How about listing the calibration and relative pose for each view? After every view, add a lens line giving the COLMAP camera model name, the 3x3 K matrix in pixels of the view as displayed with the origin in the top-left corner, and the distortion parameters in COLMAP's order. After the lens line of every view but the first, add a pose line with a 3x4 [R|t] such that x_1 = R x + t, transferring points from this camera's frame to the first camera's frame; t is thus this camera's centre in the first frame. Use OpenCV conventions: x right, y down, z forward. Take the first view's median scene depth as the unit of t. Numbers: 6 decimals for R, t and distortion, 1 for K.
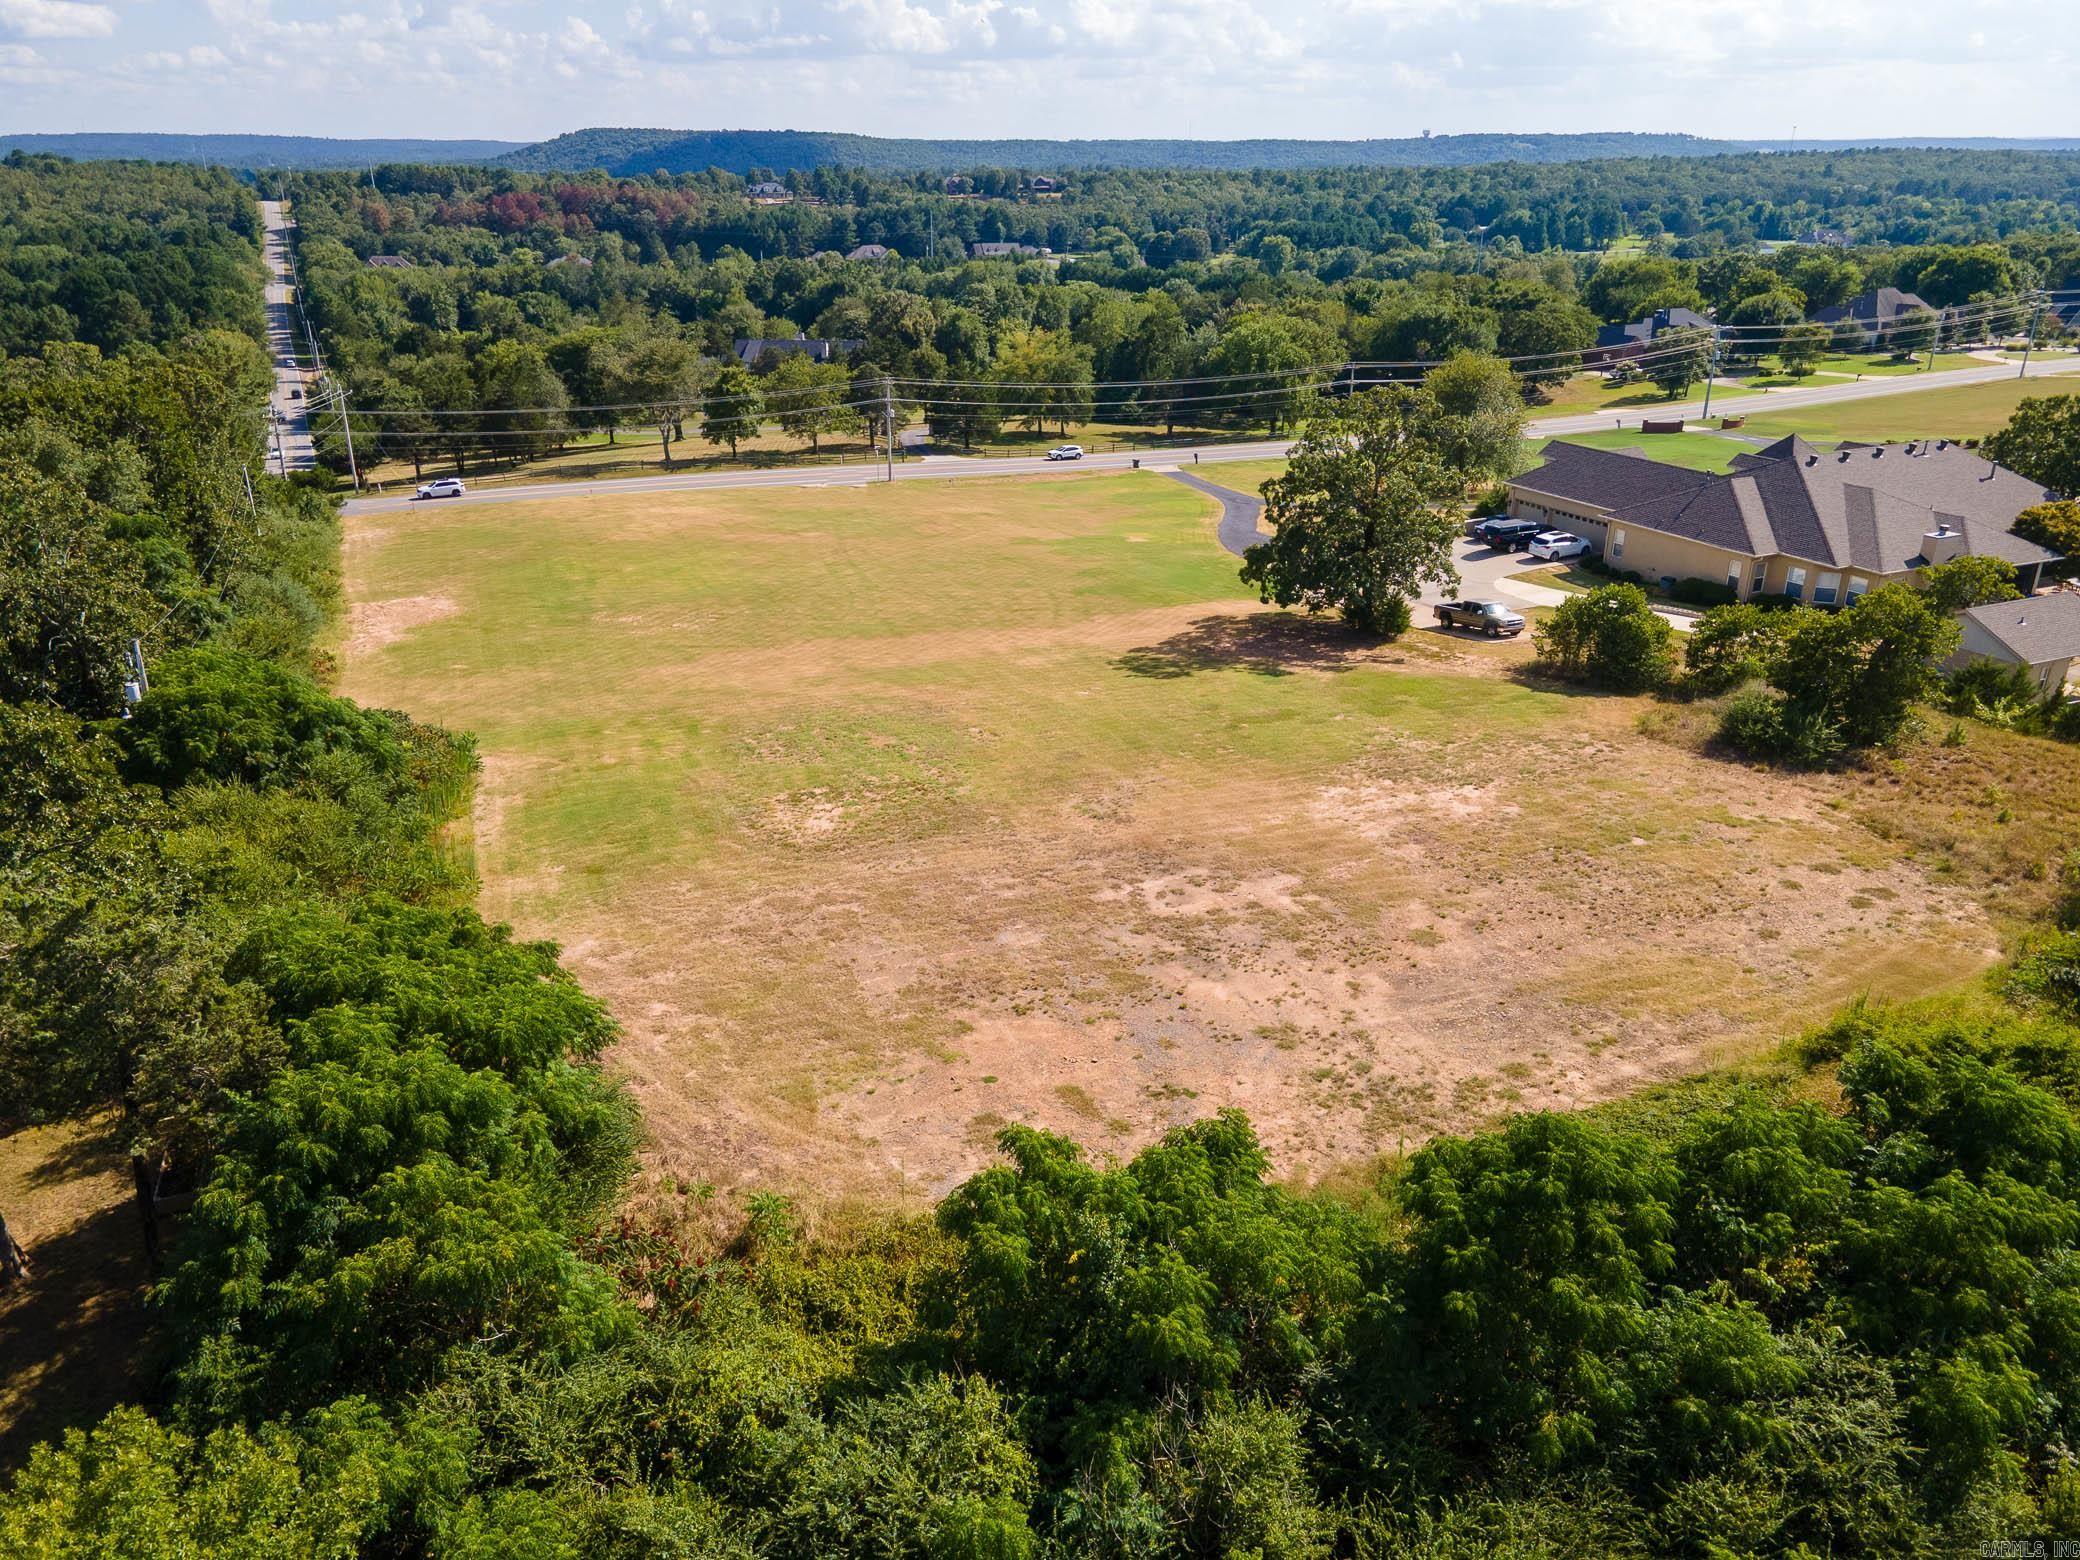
lens RADIAL K [[1492.5, 0, 1040.0], [0, 1492.5, 780.0], [0, 0, 1]] dist [0.009737, 0.053531]
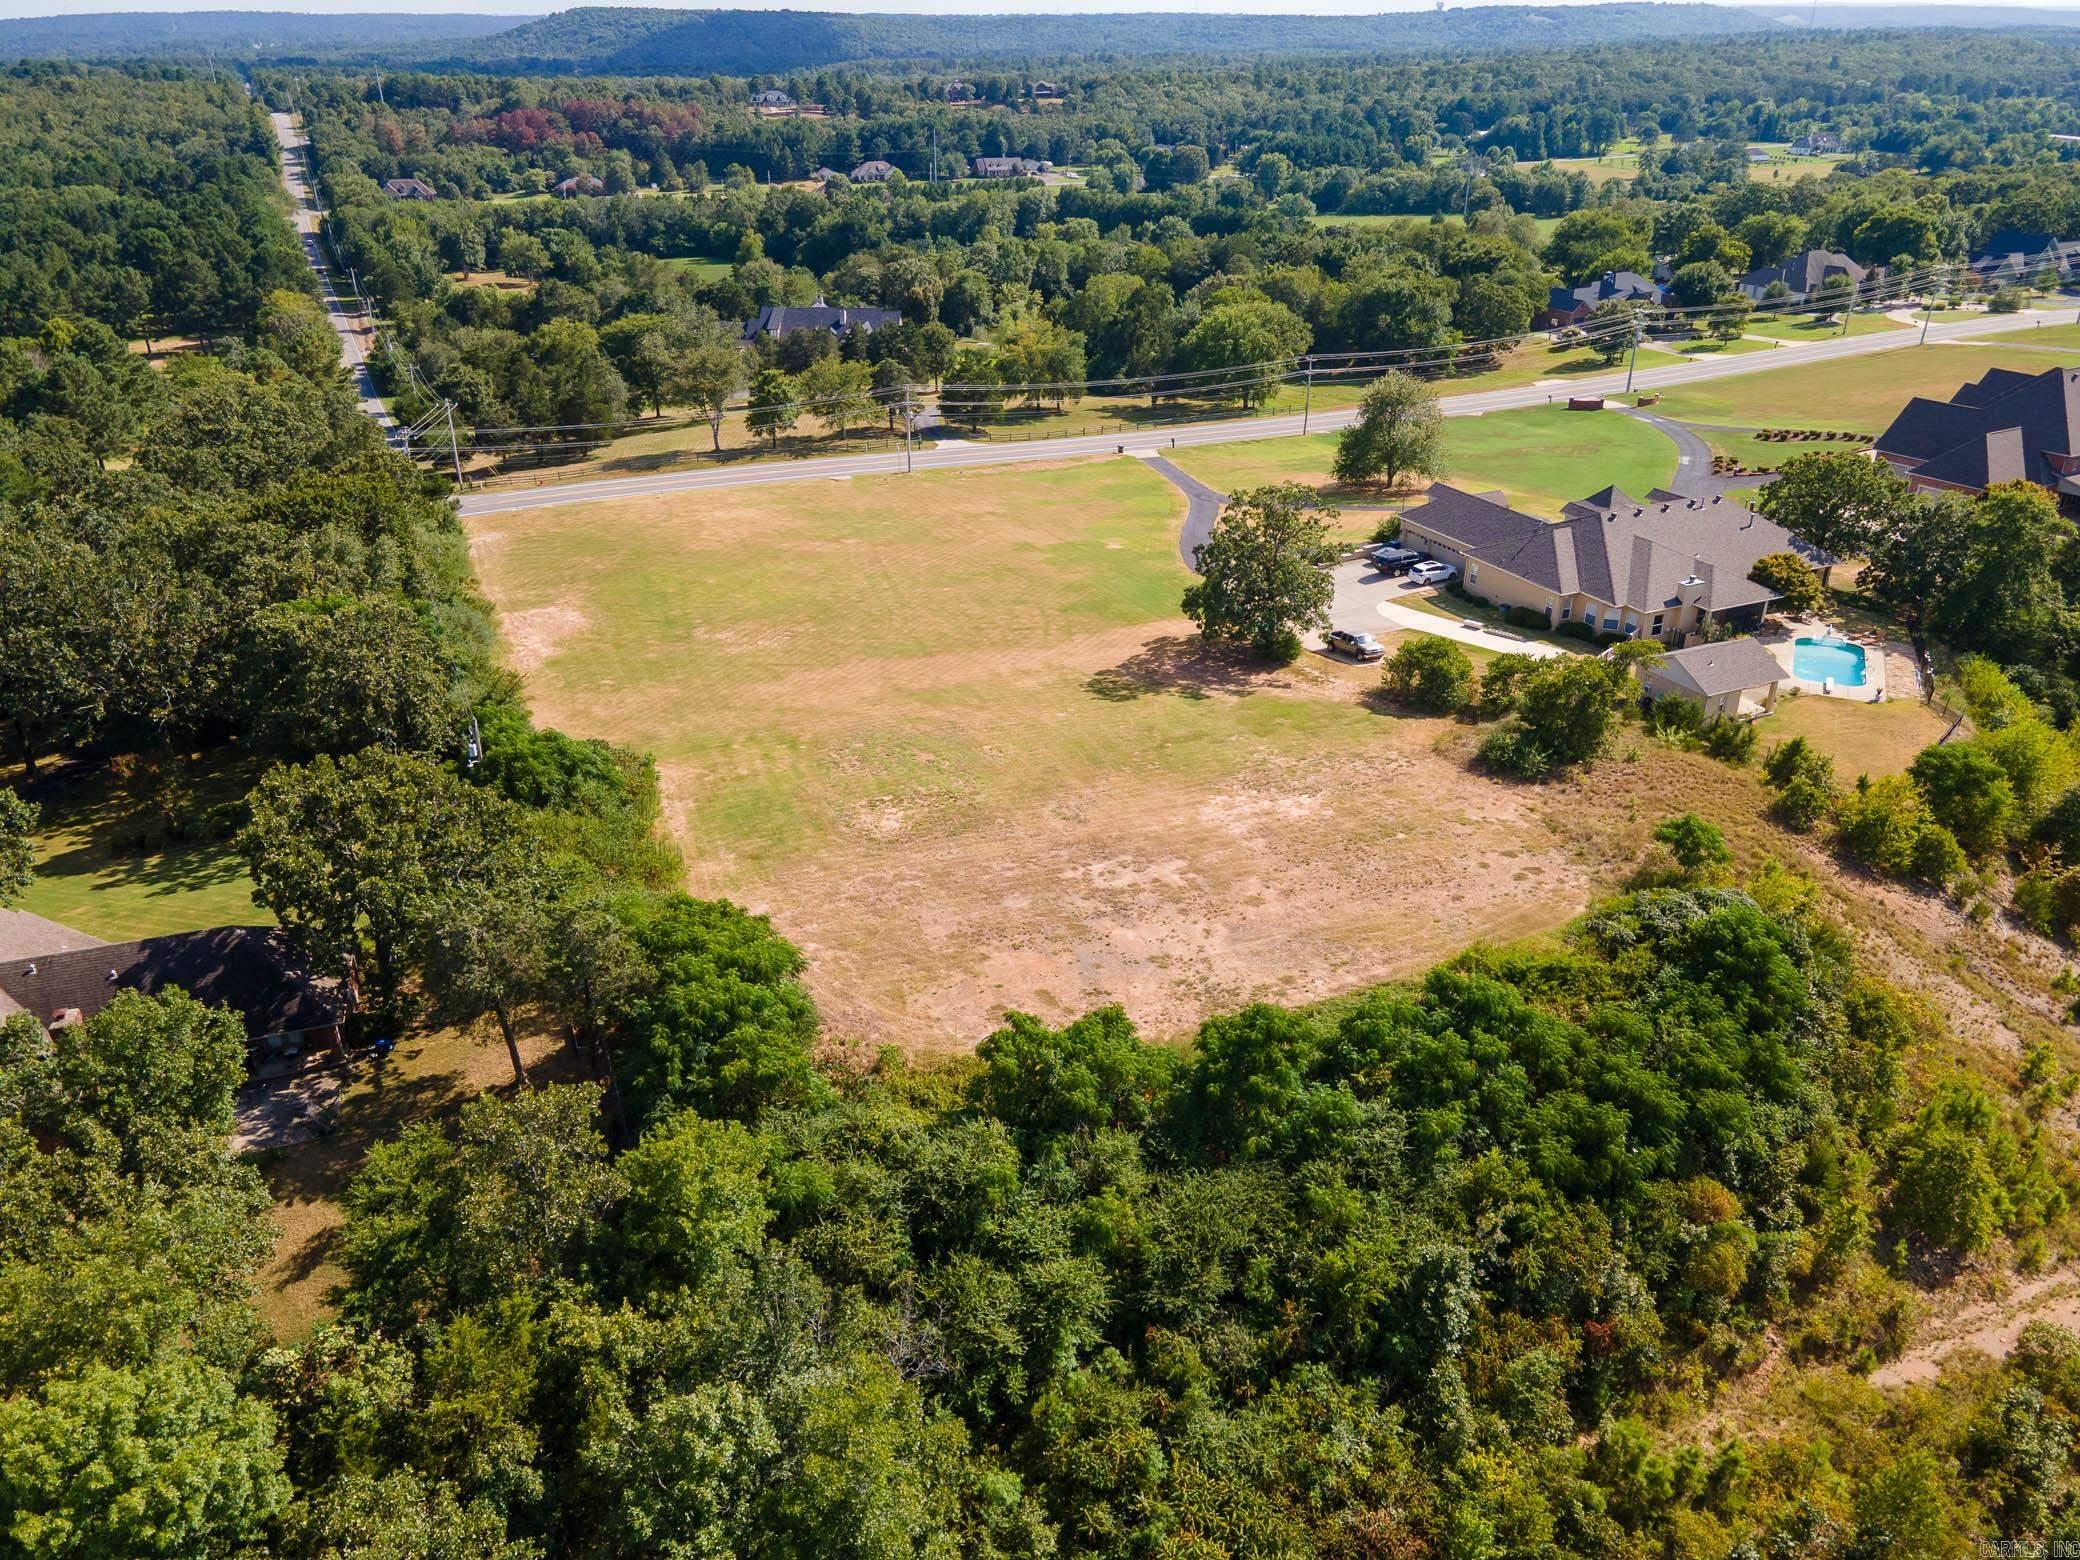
lens RADIAL K [[1511.9, 0, 1041.5], [0, 1511.9, 765.7], [0, 0, 1]] dist [0.029063, 0.030439]
pose [[0.999986, -0.004125, -0.003208, 0.008335], [0.004323, 0.997924, 0.064250, -0.061966], [0.002936, -0.064263, 0.997929, -0.274841]]
